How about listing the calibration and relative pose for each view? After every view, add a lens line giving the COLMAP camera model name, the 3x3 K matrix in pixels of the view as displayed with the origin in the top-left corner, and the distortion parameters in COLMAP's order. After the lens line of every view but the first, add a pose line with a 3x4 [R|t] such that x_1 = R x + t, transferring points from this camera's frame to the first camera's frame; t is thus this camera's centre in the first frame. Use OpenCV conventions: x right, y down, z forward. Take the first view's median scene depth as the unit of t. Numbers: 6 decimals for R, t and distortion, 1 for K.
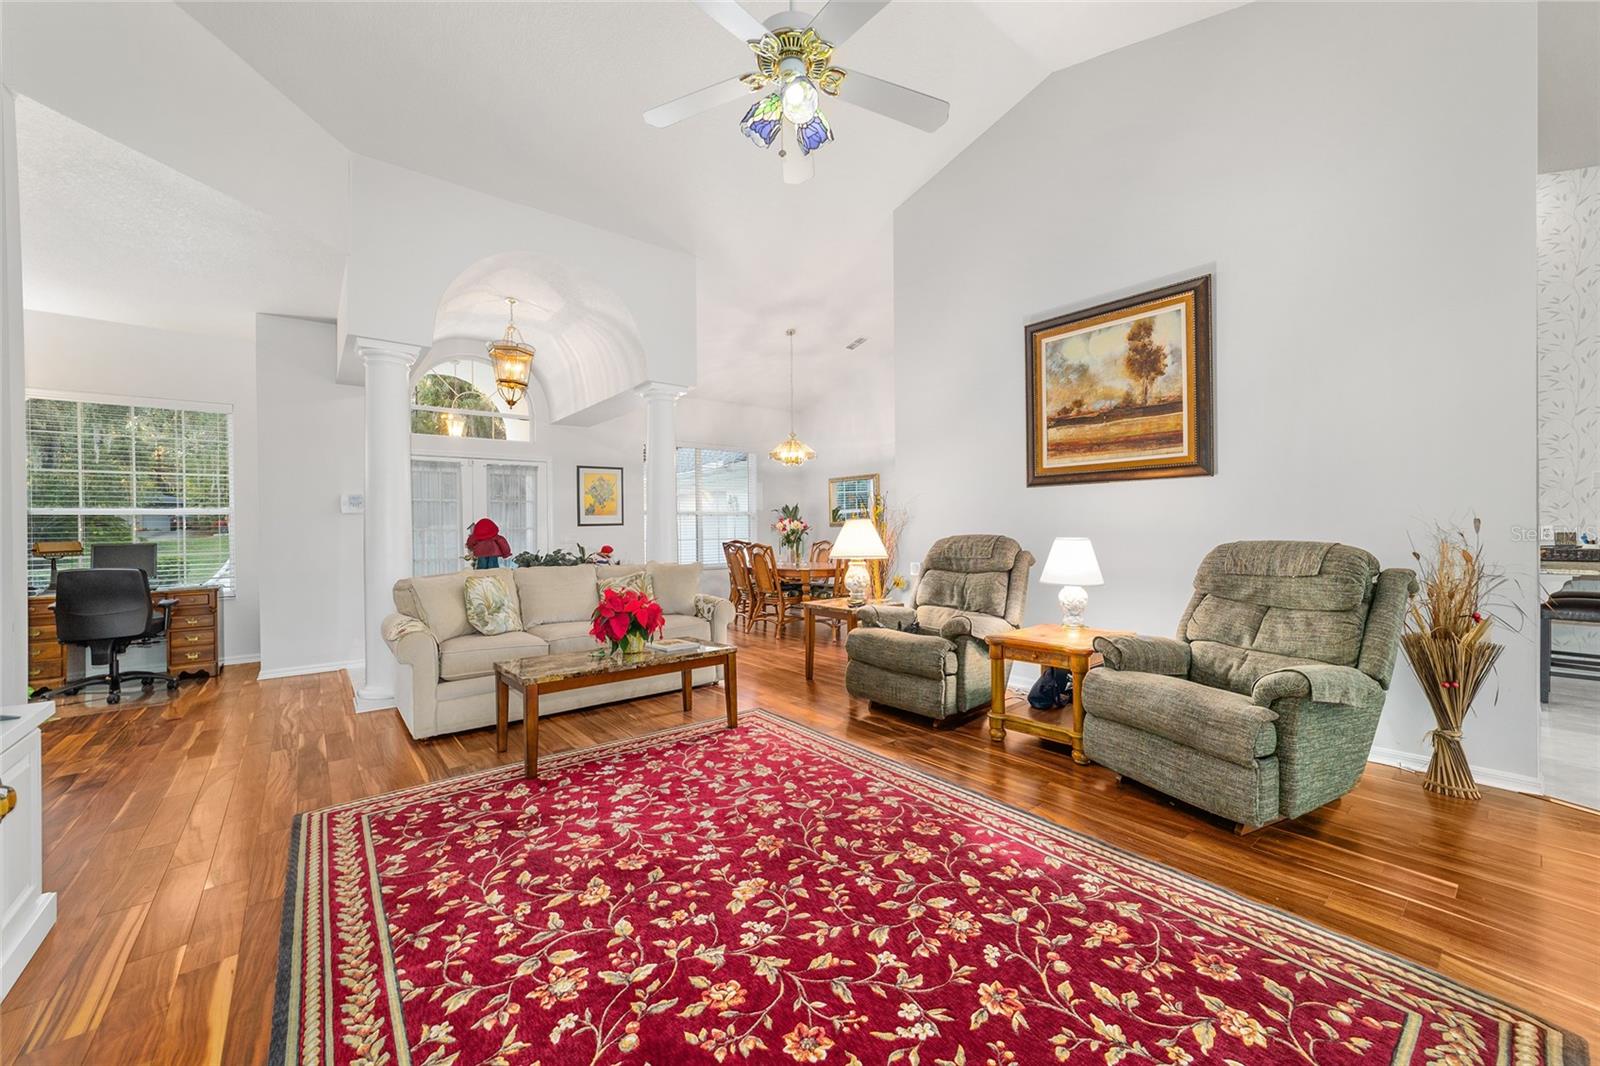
lens RADIAL K [[614.3, 0, 804.9], [0, 614.3, 528.4], [0, 0, 1]] dist [-0.013496, 0.003274]
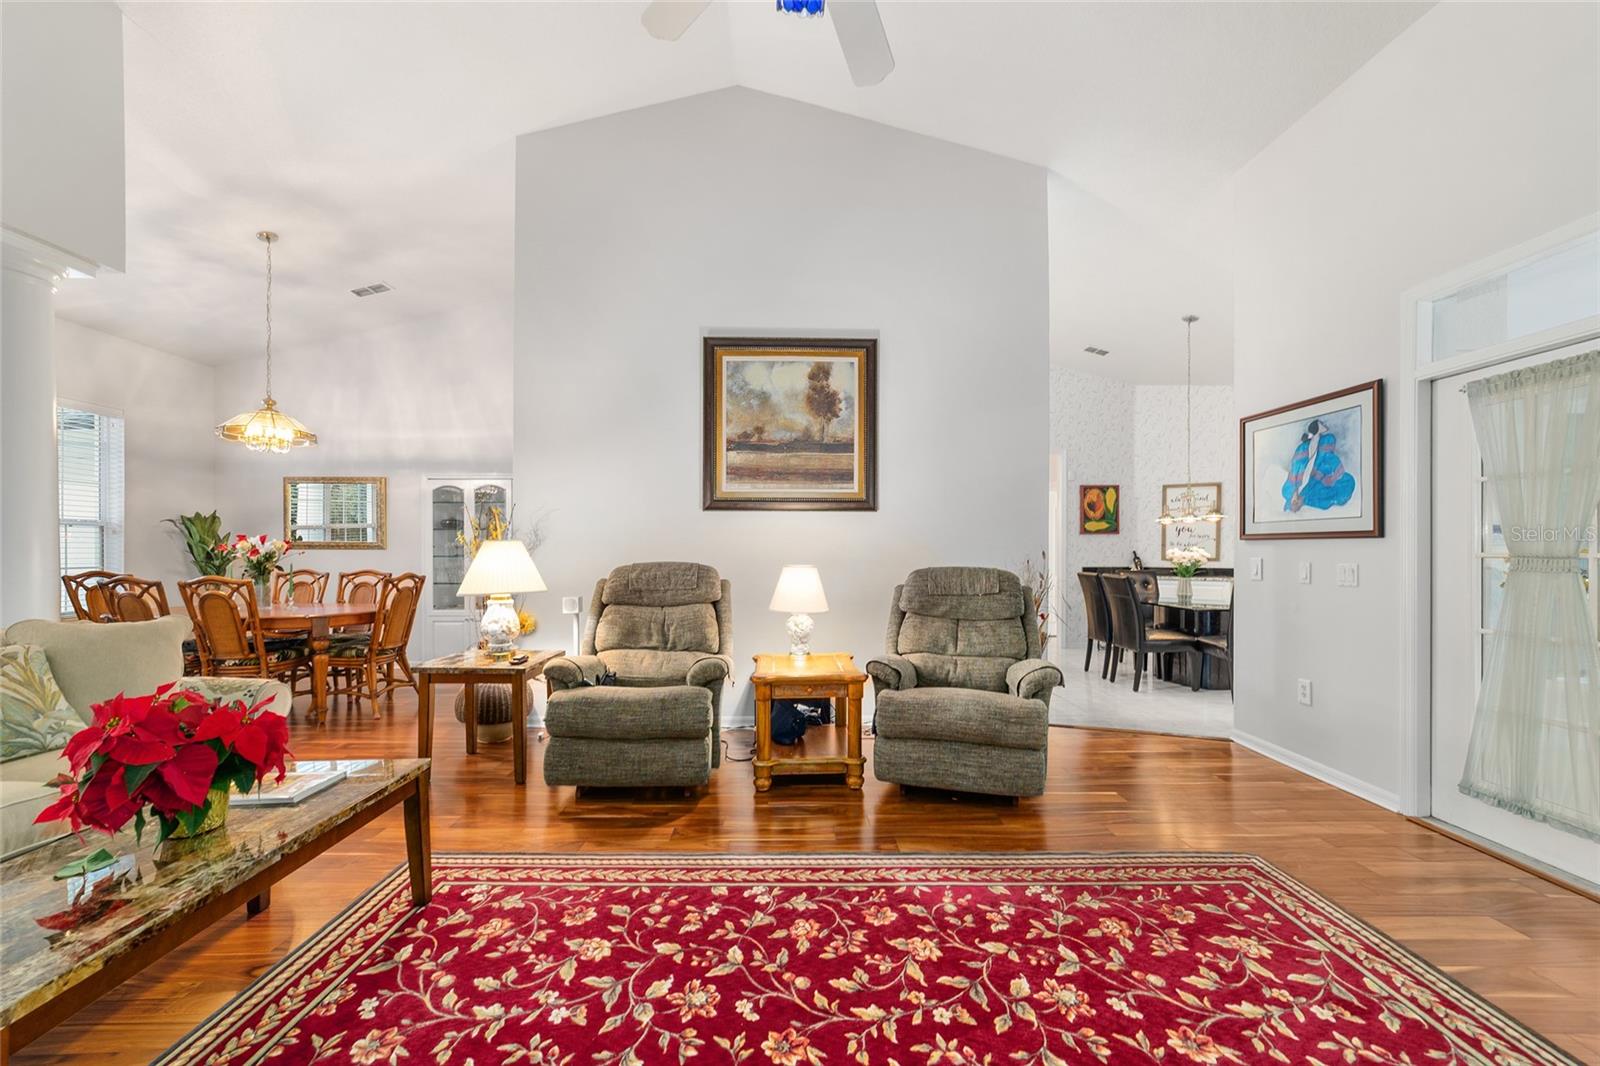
lens RADIAL K [[614.3, 0, 798.0], [0, 614.3, 561.1], [0, 0, 1]] dist [-0.013496, 0.003274]
pose [[0.618354, -0.002705, 0.785895, -0.417015], [-0.008046, 0.999920, 0.009772, -0.001486], [-0.785858, -0.012366, 0.618283, 0.455954]]
